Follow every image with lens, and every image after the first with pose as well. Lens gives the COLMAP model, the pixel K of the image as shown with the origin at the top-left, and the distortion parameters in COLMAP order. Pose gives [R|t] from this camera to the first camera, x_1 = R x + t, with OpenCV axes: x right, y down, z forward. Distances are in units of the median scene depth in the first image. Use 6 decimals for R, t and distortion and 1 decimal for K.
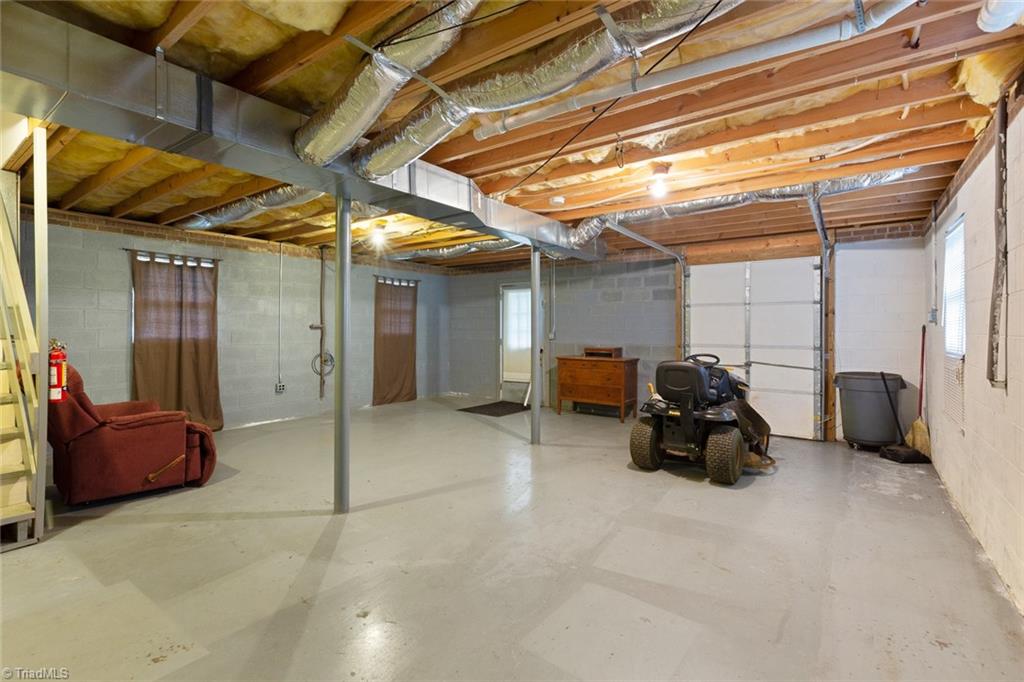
lens RADIAL K [[464.7, 0, 508.7], [0, 464.7, 327.9], [0, 0, 1]] dist [0.002161, -0.000067]
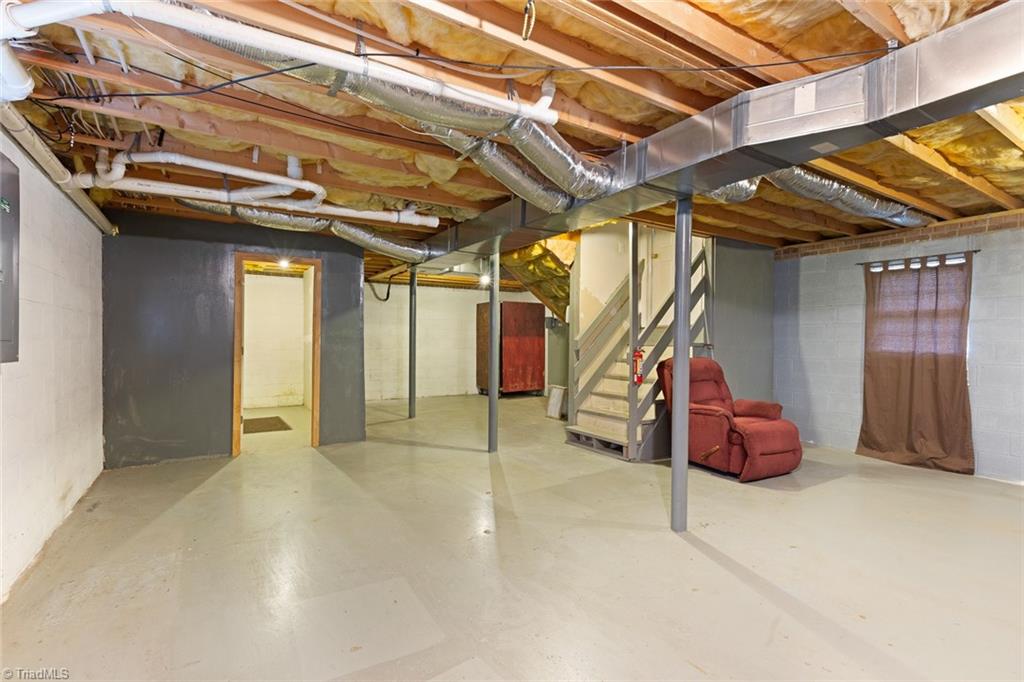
lens RADIAL K [[475.9, 0, 510.9], [0, 475.9, 334.5], [0, 0, 1]] dist [0.001916, -0.000077]
pose [[-0.365047, -0.016668, -0.930840, 0.414889], [-0.009892, 0.999853, -0.014025, 0.008948], [0.930936, 0.004088, -0.365158, 0.635351]]
